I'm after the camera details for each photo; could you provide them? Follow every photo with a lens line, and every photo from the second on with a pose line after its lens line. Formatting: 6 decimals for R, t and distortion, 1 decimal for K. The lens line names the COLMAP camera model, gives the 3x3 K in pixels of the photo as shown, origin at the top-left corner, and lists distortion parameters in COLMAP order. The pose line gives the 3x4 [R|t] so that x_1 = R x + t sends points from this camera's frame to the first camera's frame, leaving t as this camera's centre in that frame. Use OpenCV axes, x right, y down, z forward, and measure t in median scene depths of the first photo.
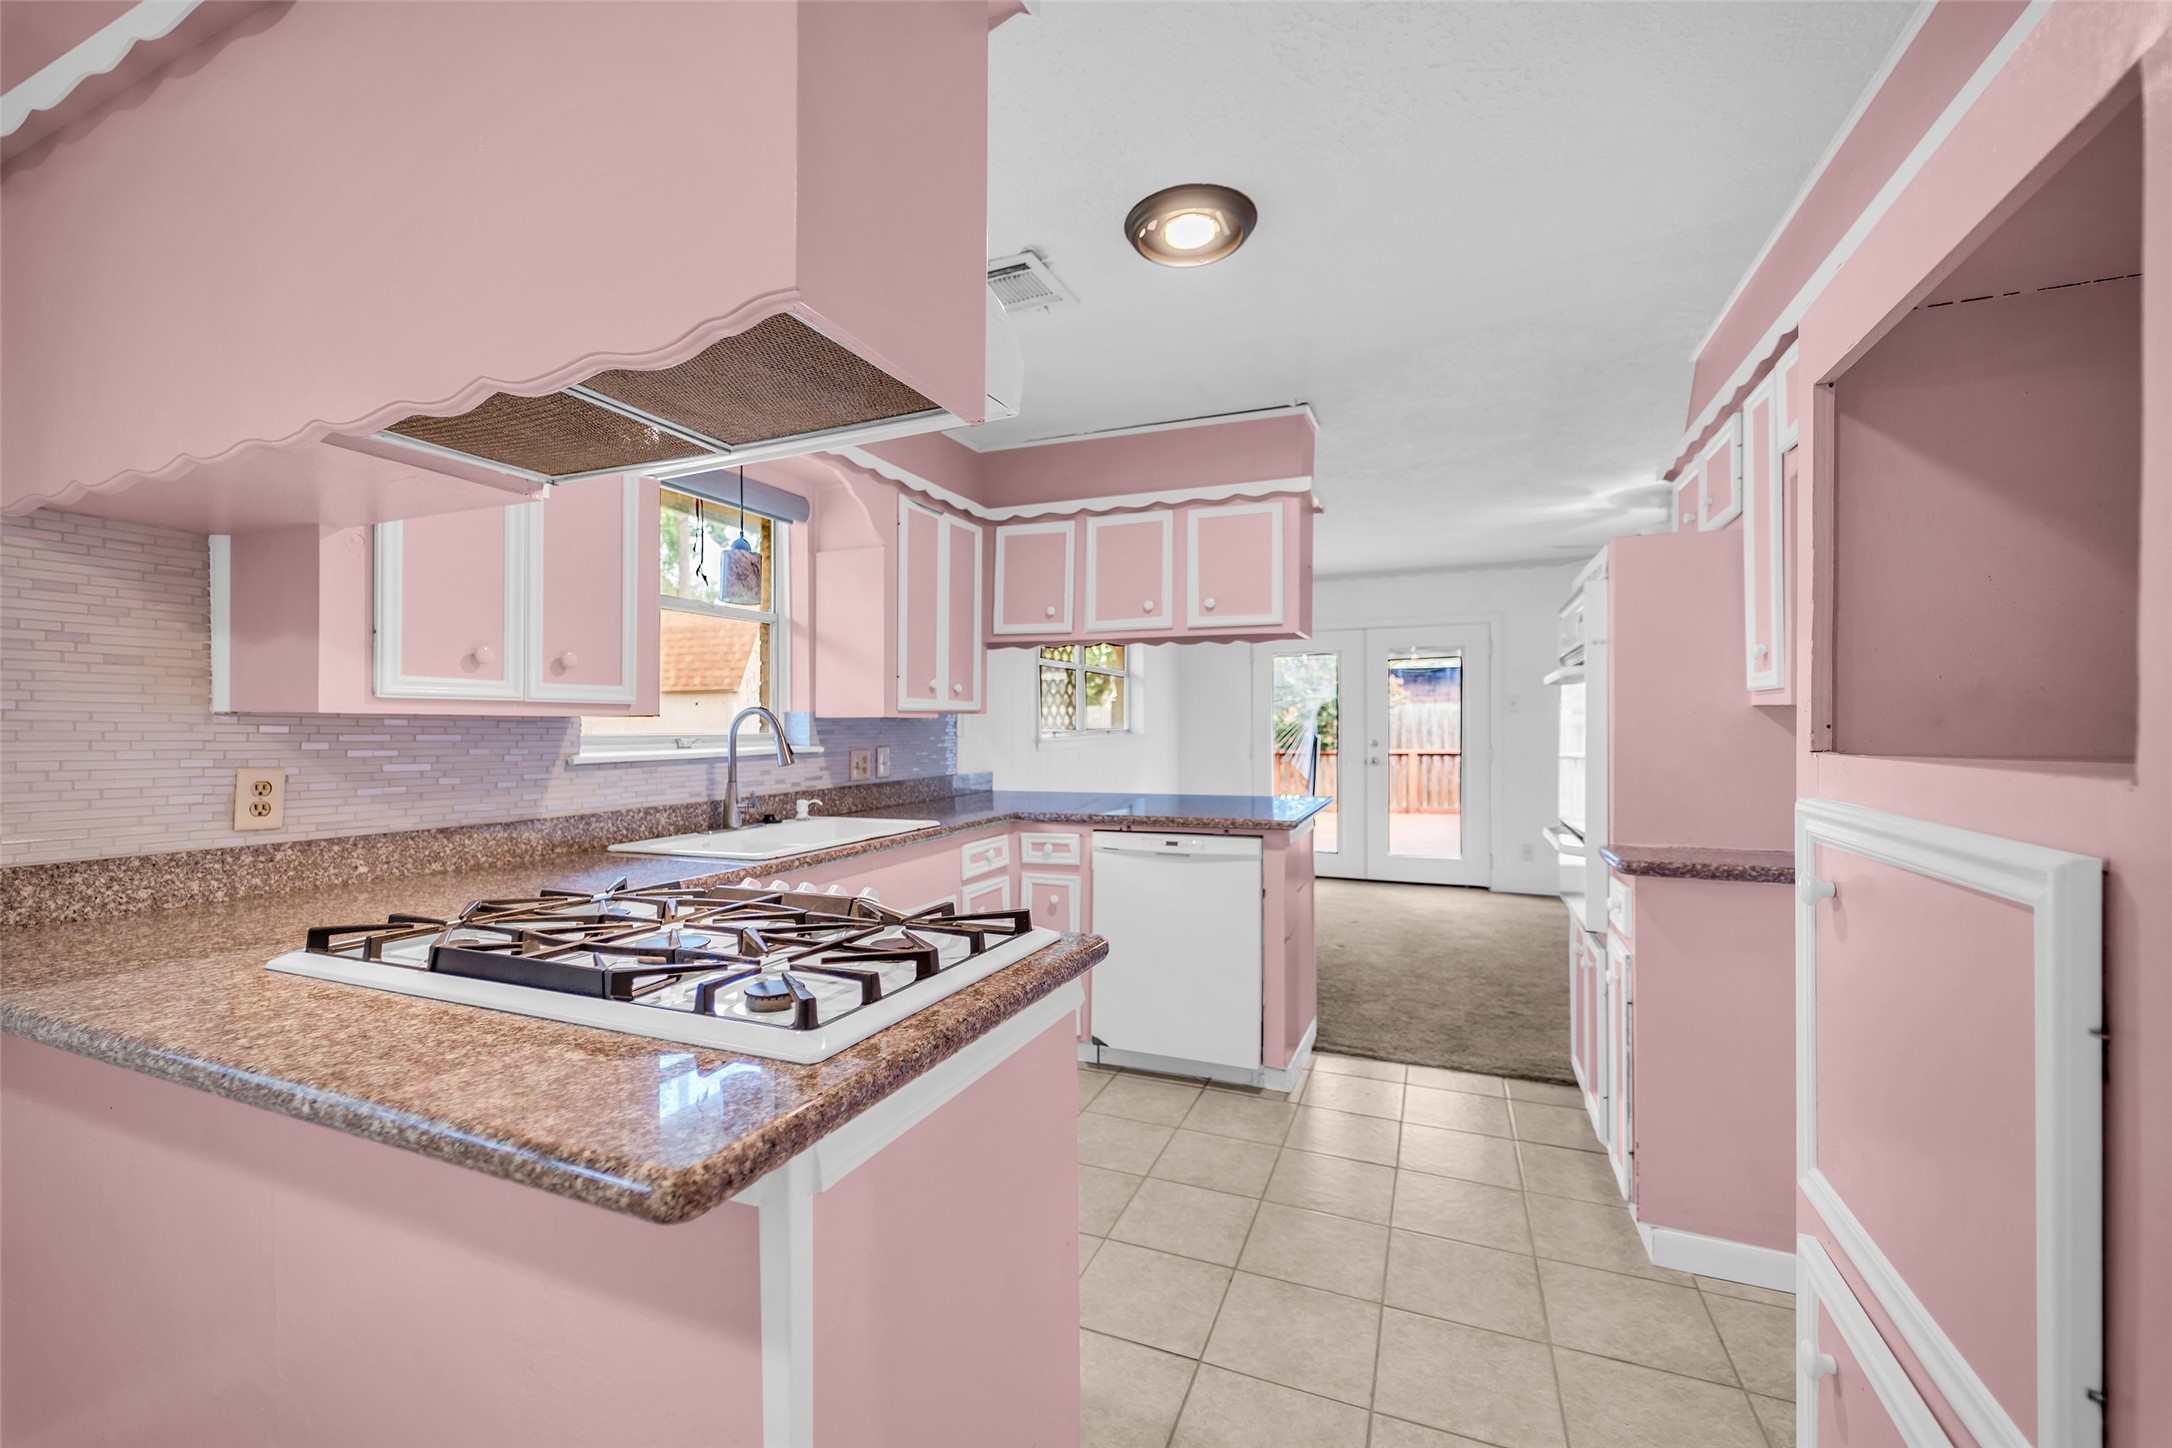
lens RADIAL K [[875.4, 0, 1073.3], [0, 875.4, 724.0], [0, 0, 1]] dist [-0.000977, 0.000190]
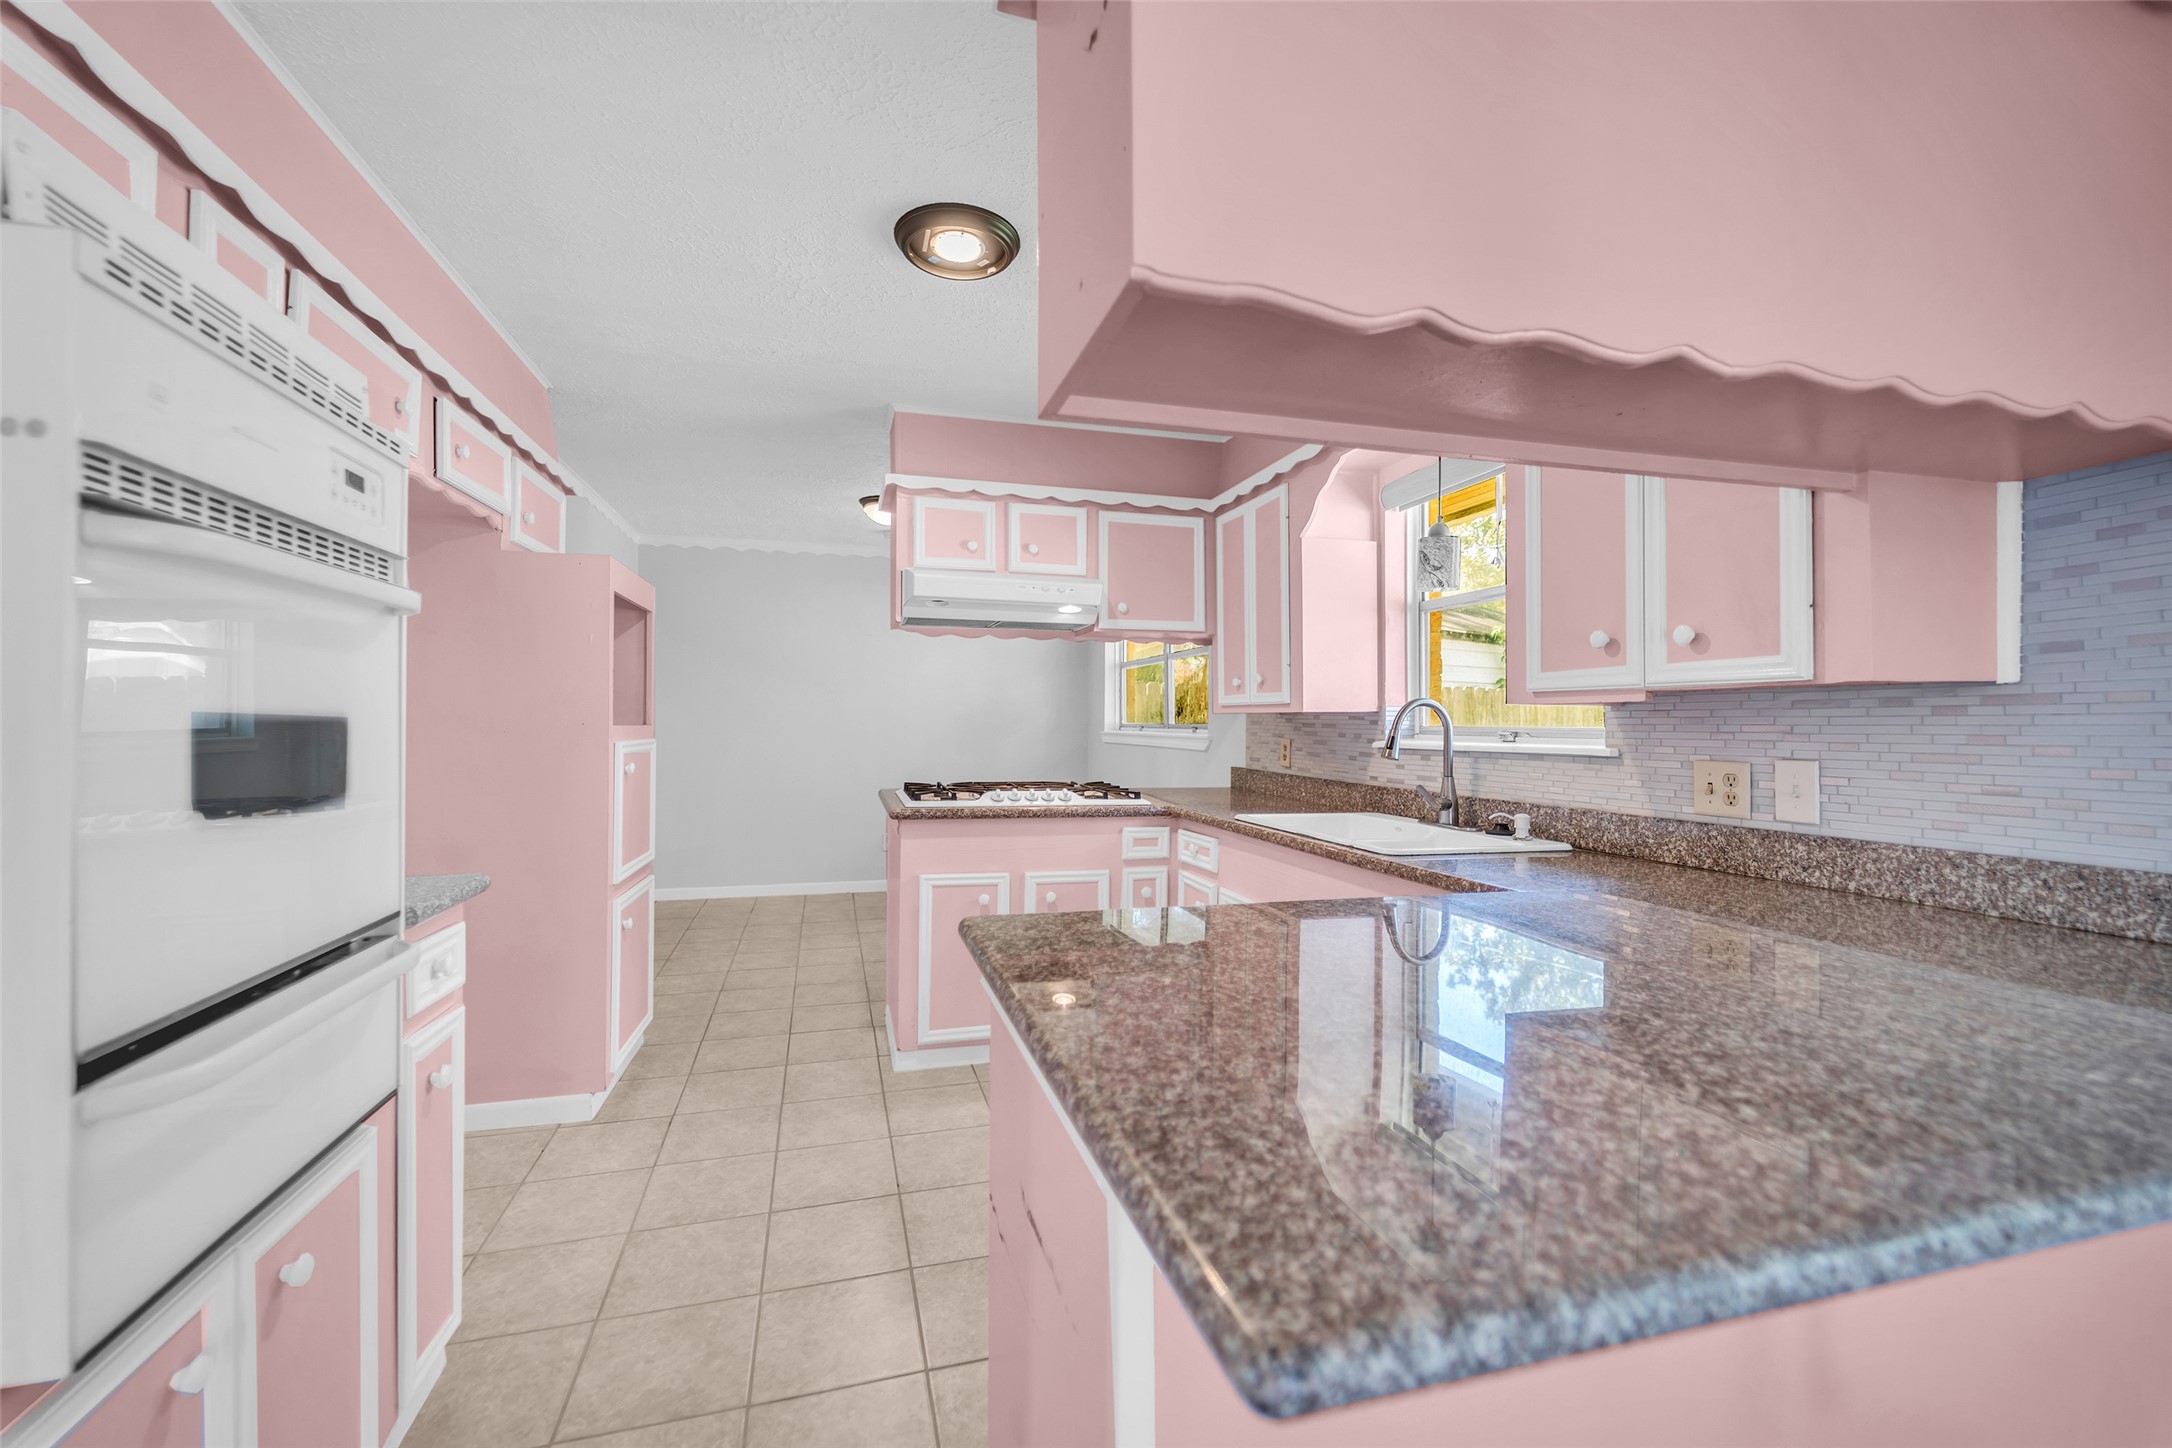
lens RADIAL K [[875.4, 0, 1073.4], [0, 875.4, 711.9], [0, 0, 1]] dist [-0.000977, 0.000190]
pose [[-0.778092, -0.009052, -0.628085, 0.559843], [-0.002155, 0.999929, -0.011742, 0.007455], [0.628147, -0.007783, -0.778056, 1.560521]]
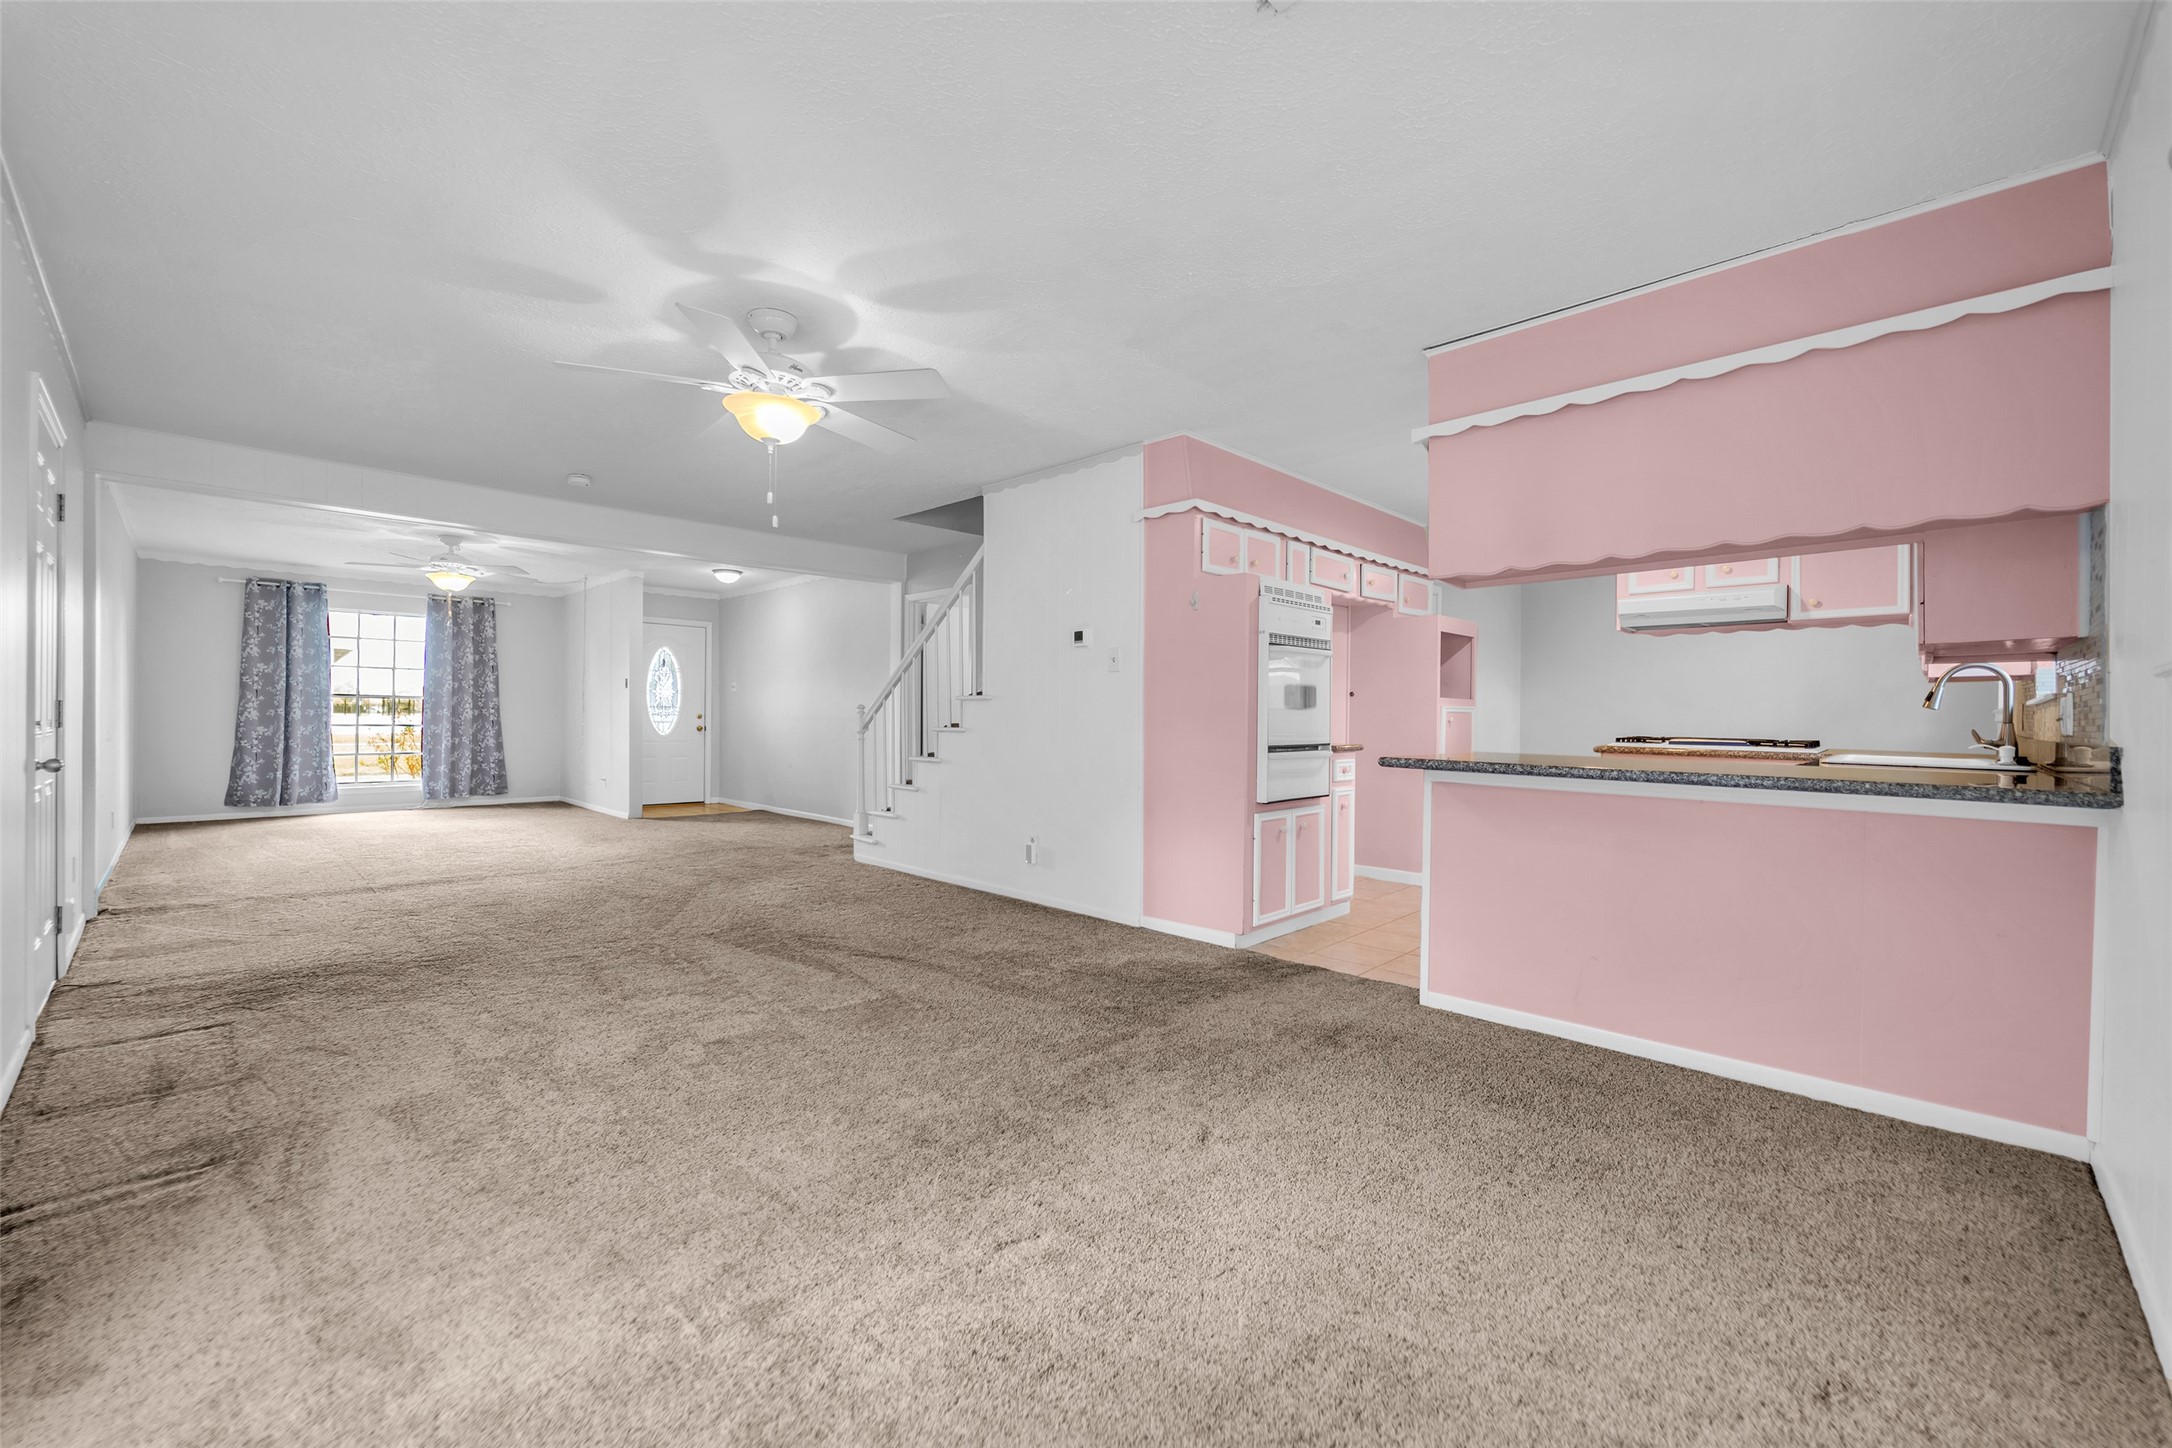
lens RADIAL K [[875.4, 0, 1071.1], [0, 875.4, 721.8], [0, 0, 1]] dist [-0.000977, 0.000190]
pose [[-0.931707, -0.006496, 0.363153, 0.395367], [-0.006853, 0.999976, 0.000306, 0.076981], [-0.363147, -0.002204, -0.931729, 2.714393]]
